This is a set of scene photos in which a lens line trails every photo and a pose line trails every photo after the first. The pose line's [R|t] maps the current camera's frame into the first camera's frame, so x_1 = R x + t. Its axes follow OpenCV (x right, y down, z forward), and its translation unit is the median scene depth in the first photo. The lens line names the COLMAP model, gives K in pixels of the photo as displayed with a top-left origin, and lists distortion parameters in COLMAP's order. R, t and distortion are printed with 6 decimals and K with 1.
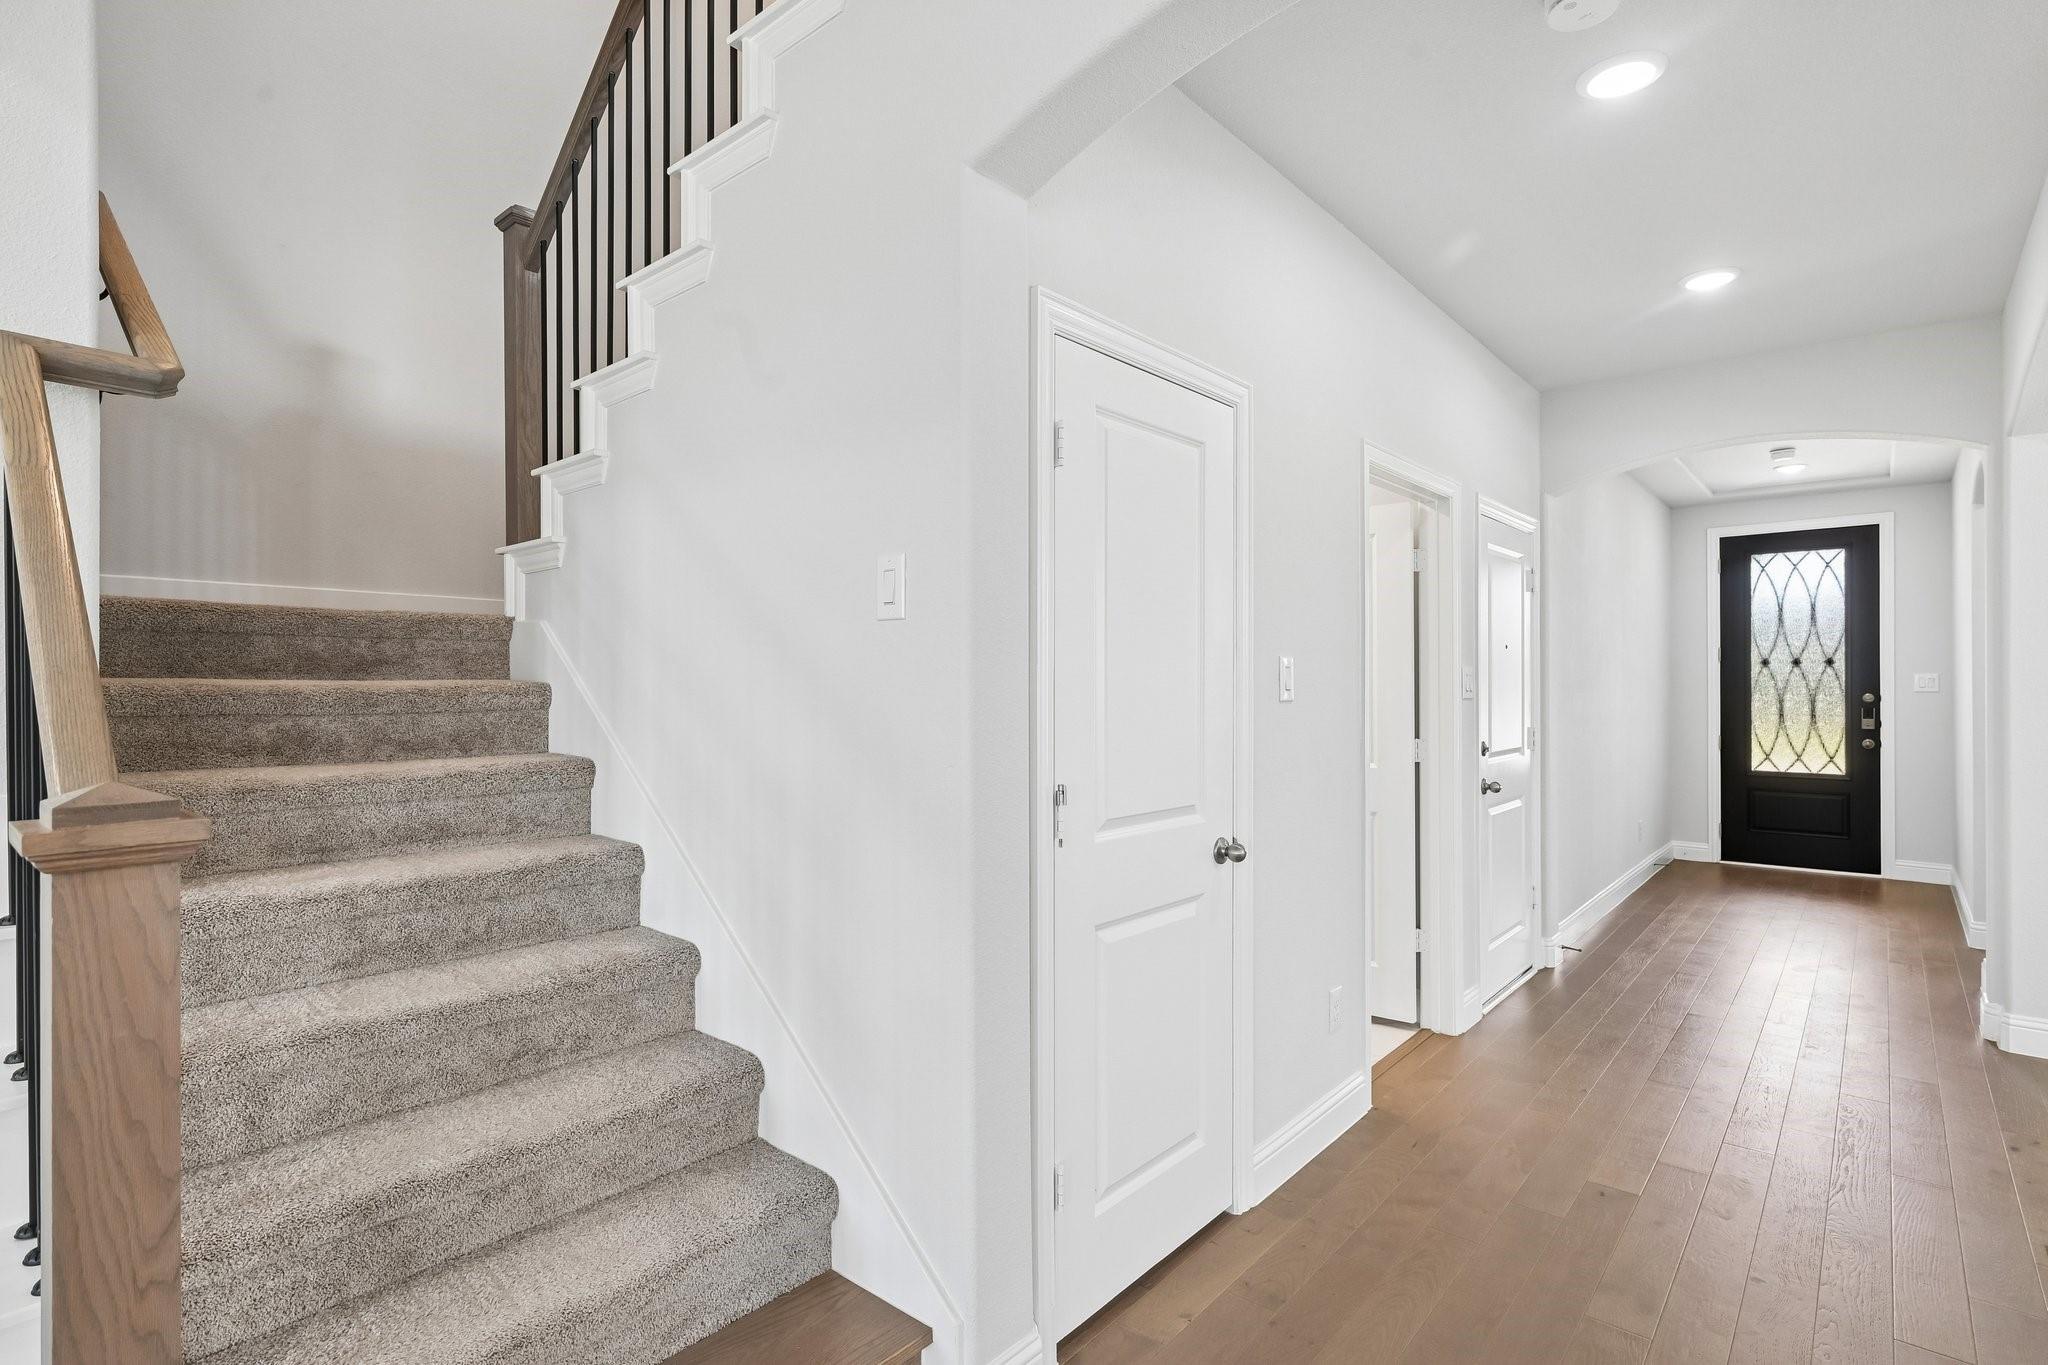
lens RADIAL K [[986.5, 0, 1024.0], [0, 986.5, 682.5], [0, 0, 1]] dist [-0.001904, -0.000943]
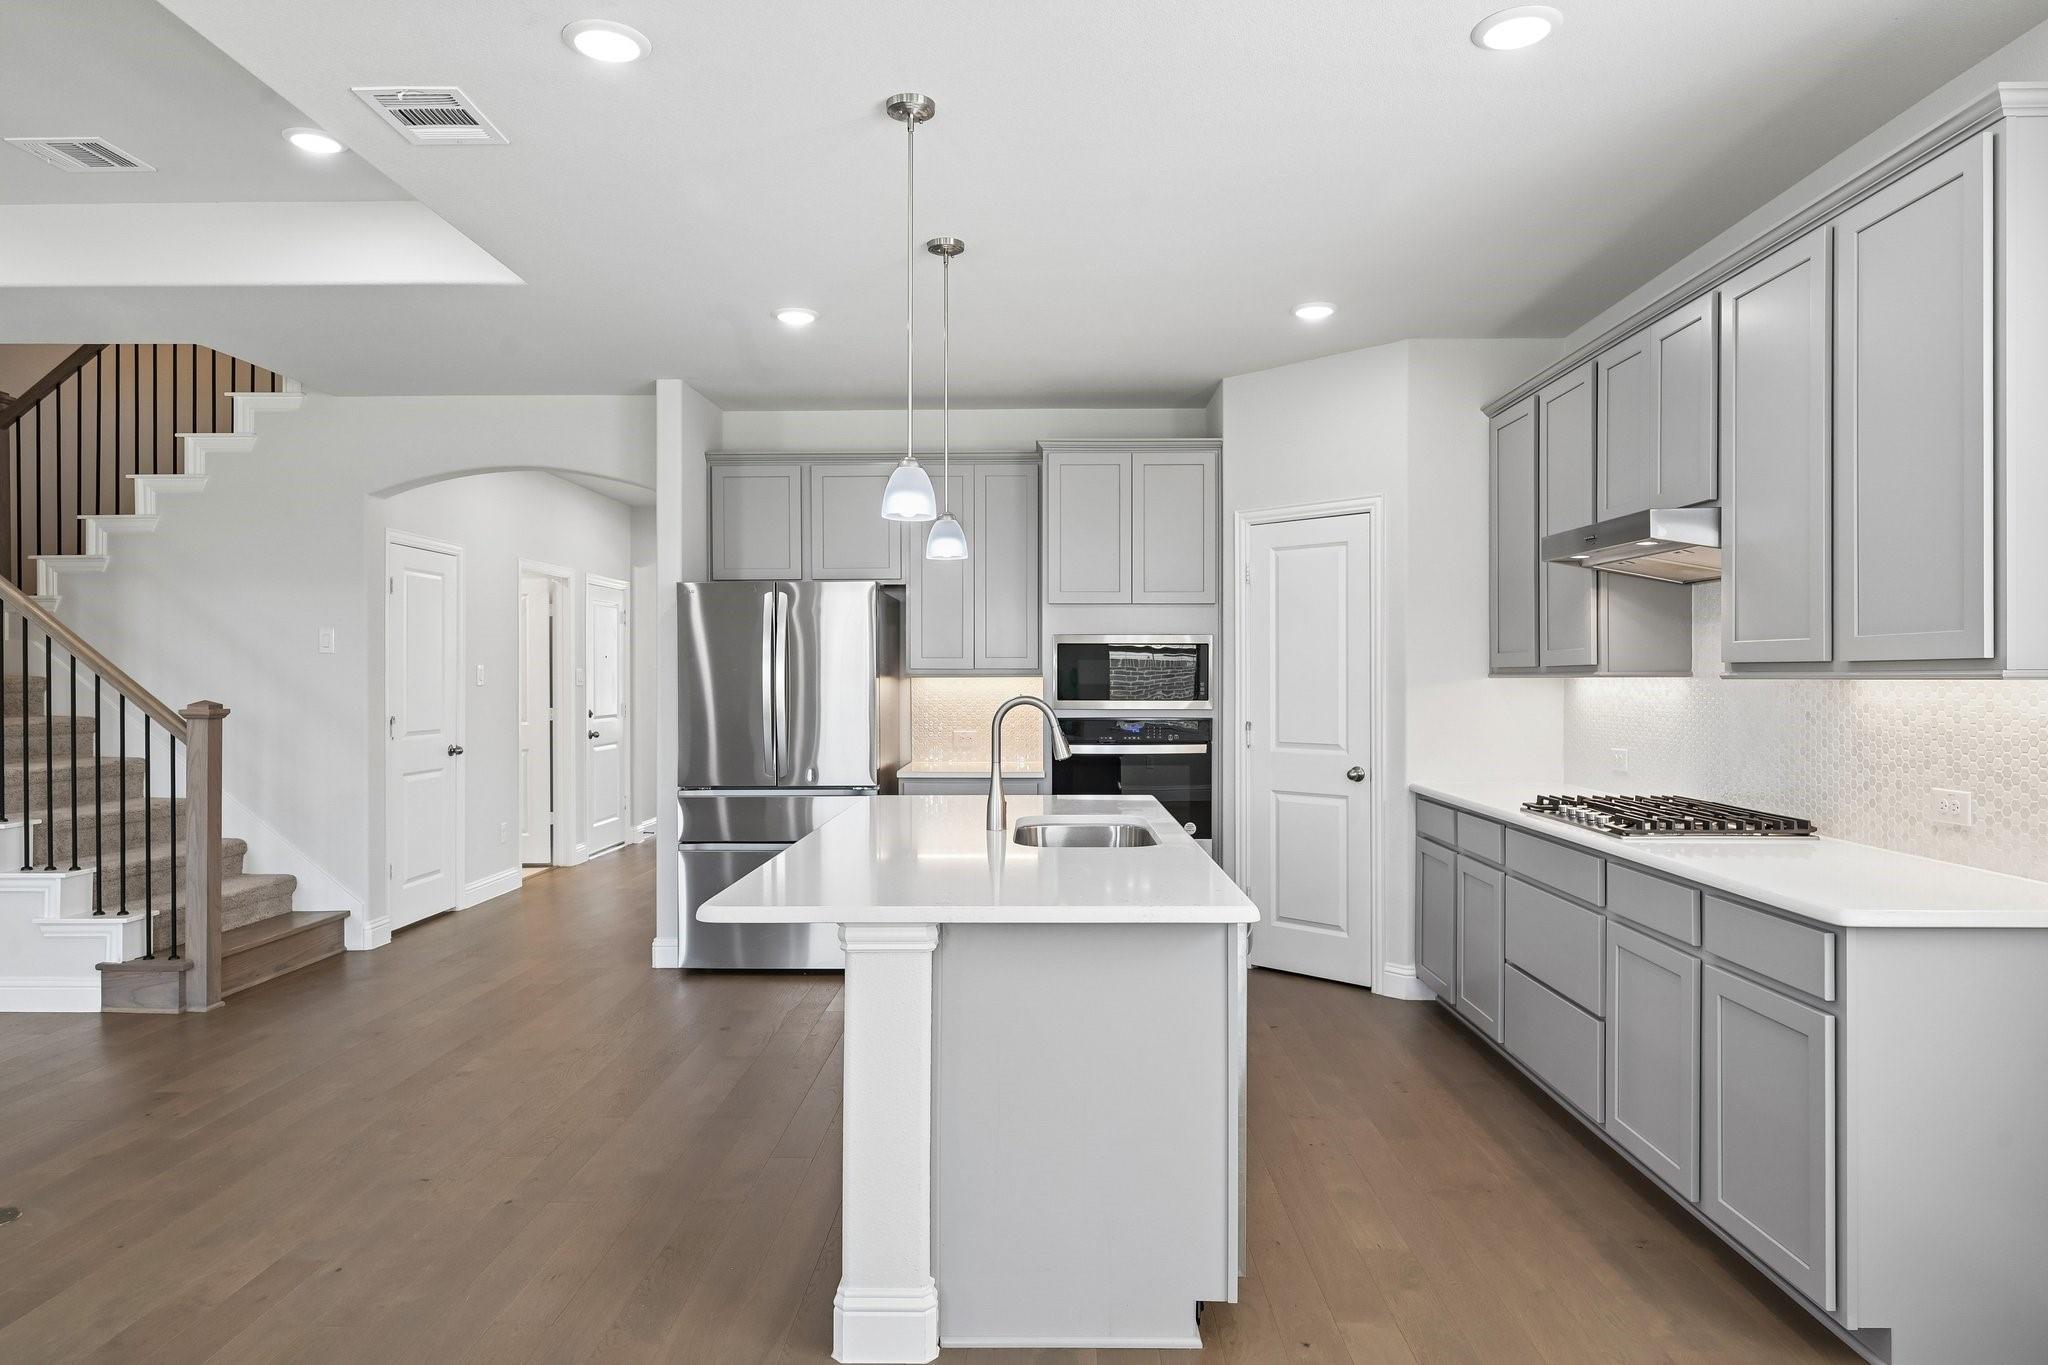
lens RADIAL K [[1228.8, 0, 1024.0], [0, 1228.8, 682.5], [0, 0, 1]] dist [0.006391, 0.000646]
pose [[0.764003, -0.001604, 0.645211, -0.609928], [-0.001664, 0.999989, 0.004456, -0.002340], [-0.645211, -0.004478, 0.763992, -1.983028]]
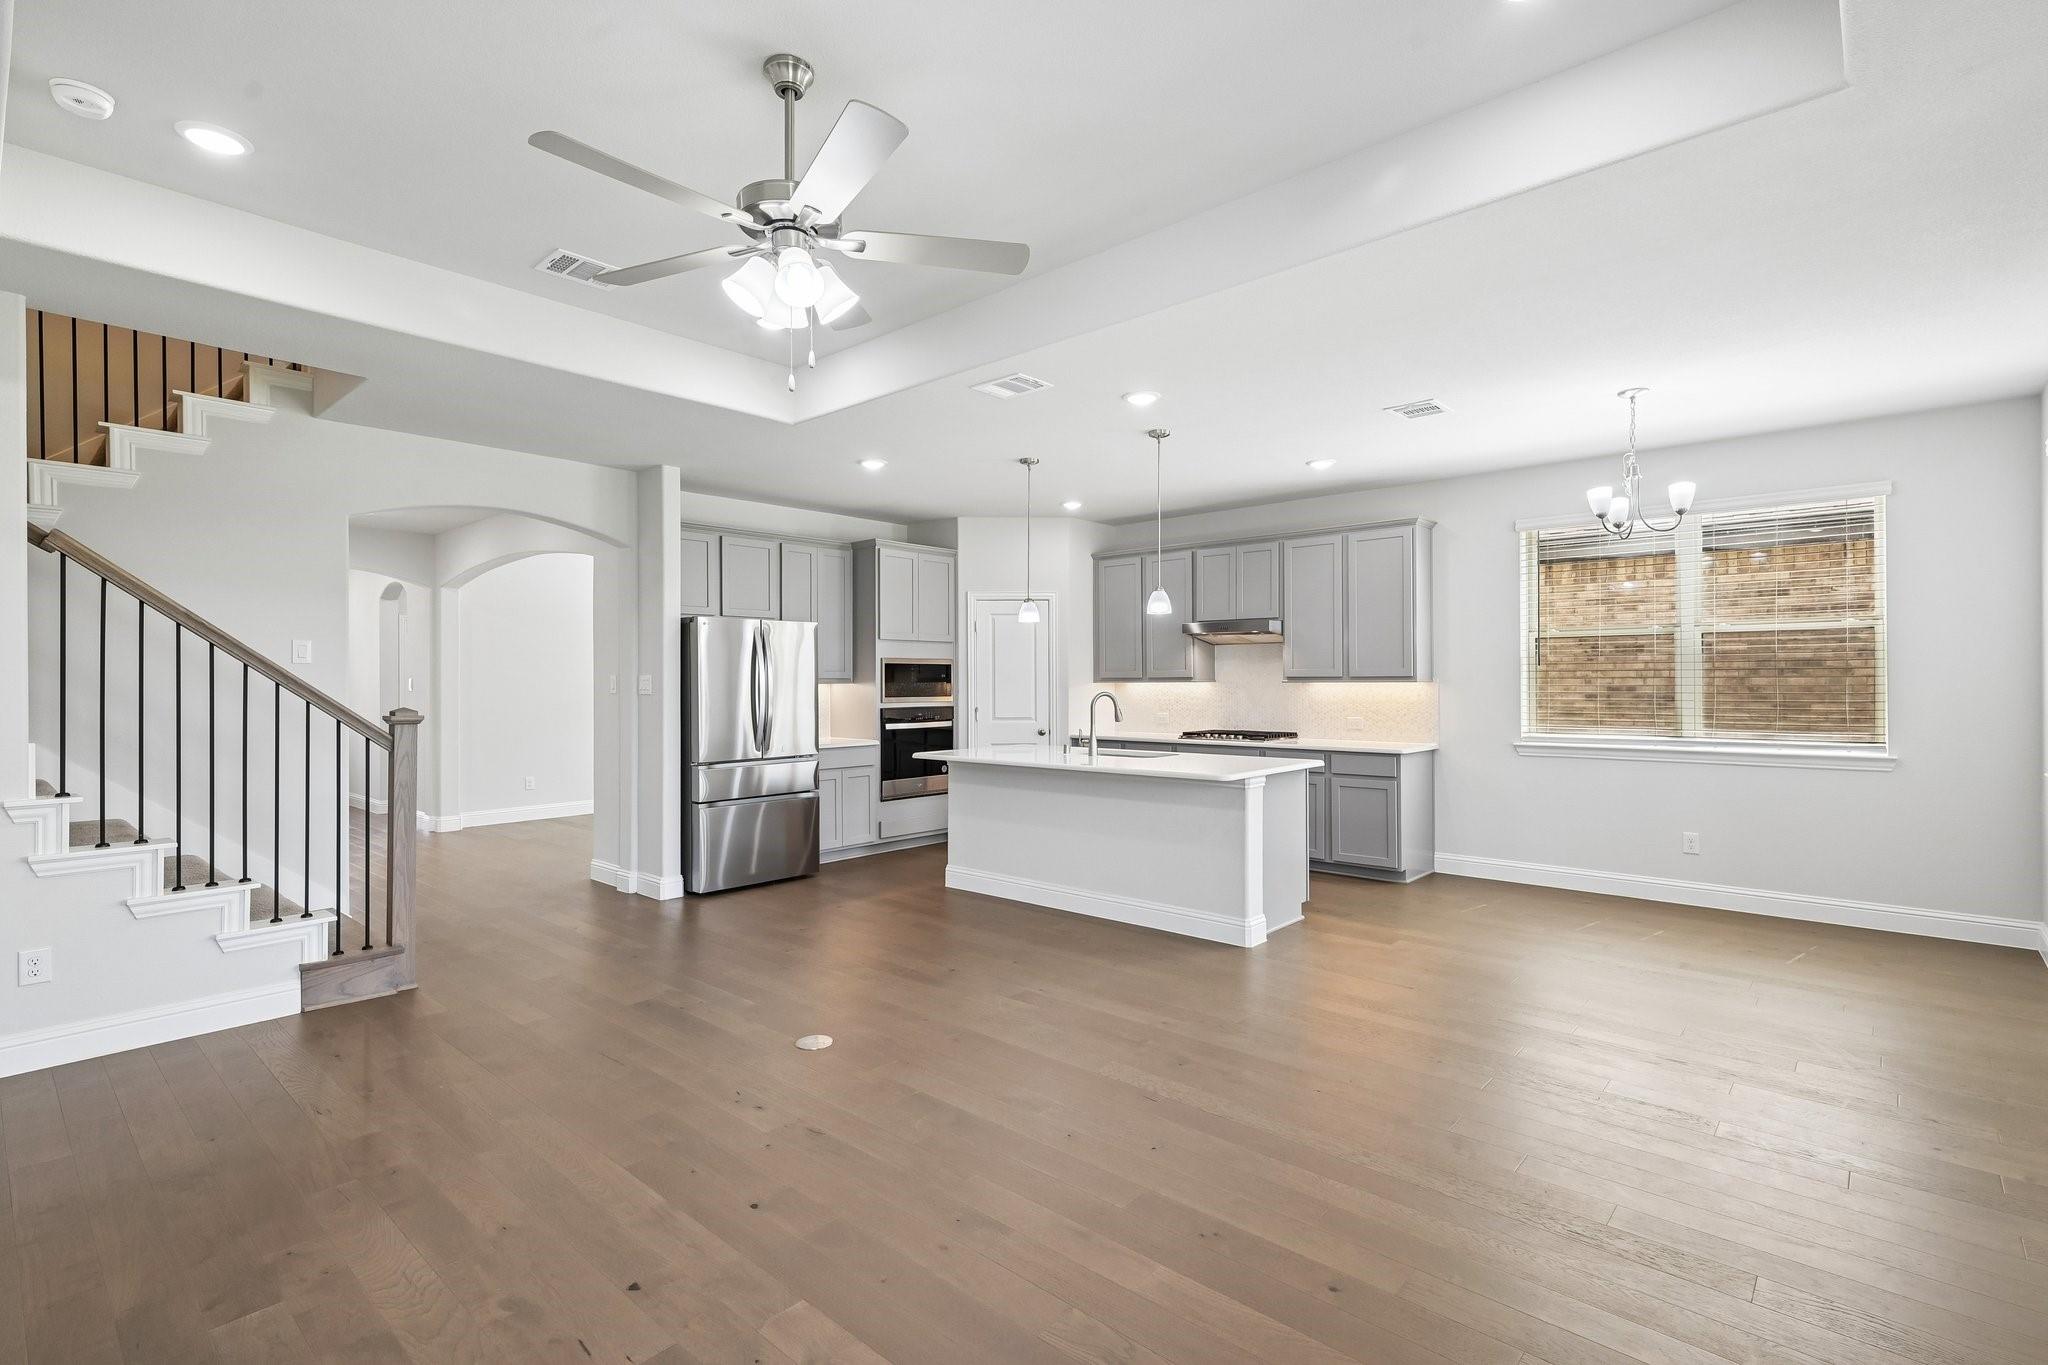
lens RADIAL K [[939.7, 0, 1024.0], [0, 939.7, 682.5], [0, 0, 1]] dist [0.003213, 0.000269]
pose [[0.014504, 0.000115, 0.999895, -1.980820], [0.002222, 0.999998, -0.000147, -0.004570], [-0.999892, 0.002224, 0.014503, -0.754961]]
